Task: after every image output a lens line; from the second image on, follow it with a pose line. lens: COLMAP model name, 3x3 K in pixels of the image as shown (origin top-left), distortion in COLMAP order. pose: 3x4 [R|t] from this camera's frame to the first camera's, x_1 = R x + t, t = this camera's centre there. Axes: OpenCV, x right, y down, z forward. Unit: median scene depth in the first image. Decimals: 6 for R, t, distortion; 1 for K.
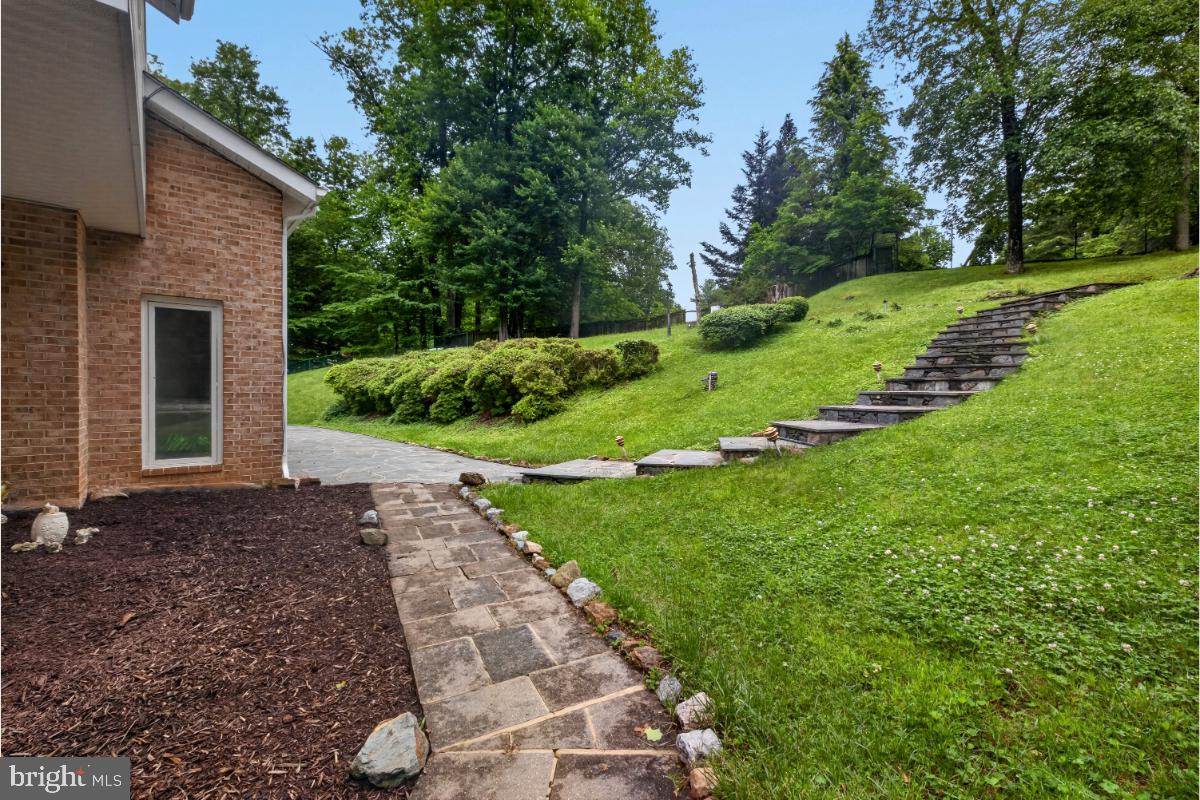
lens RADIAL K [[511.1, 0, 600.0], [0, 511.1, 400.0], [0, 0, 1]] dist [0.002770, 0.000059]
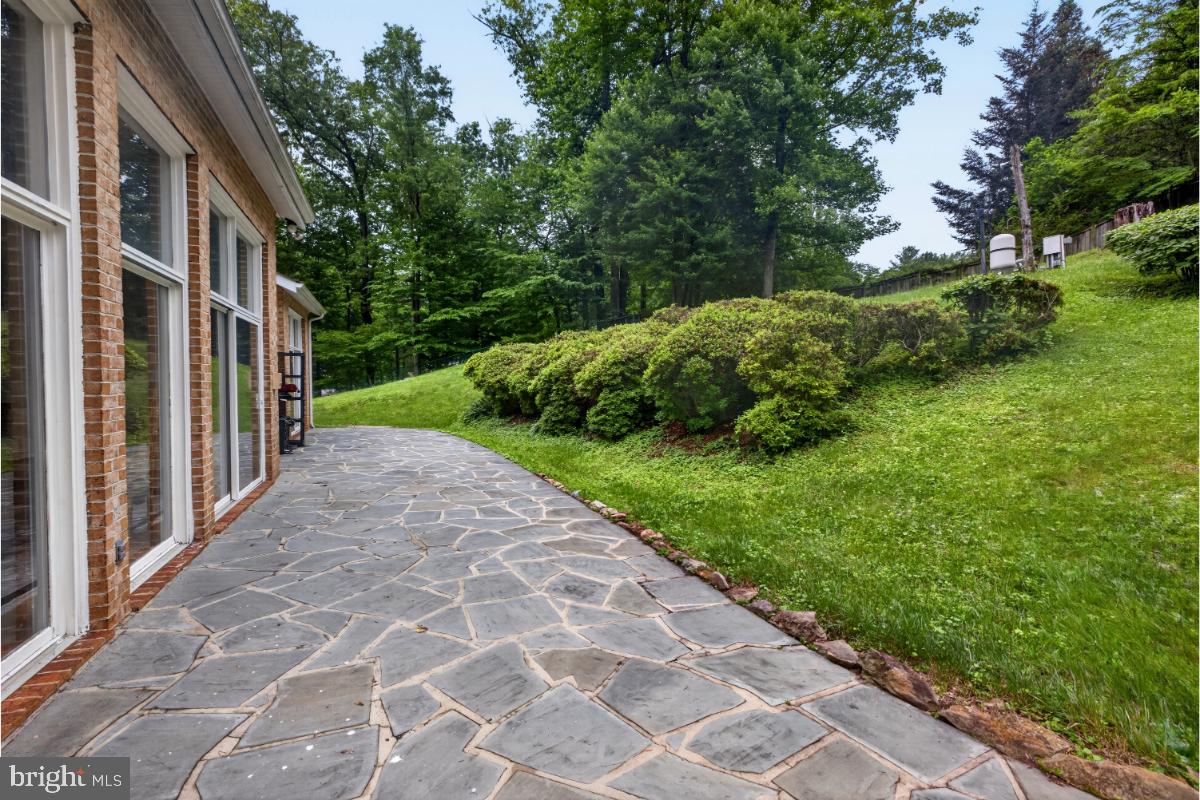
lens RADIAL K [[511.1, 0, 600.0], [0, 511.1, 400.0], [0, 0, 1]] dist [0.002770, 0.000059]
pose [[0.951946, 0.003792, -0.306241, -0.062862], [0.002195, 0.999813, 0.019201, -0.007035], [0.306257, -0.018950, 0.951760, 0.204364]]
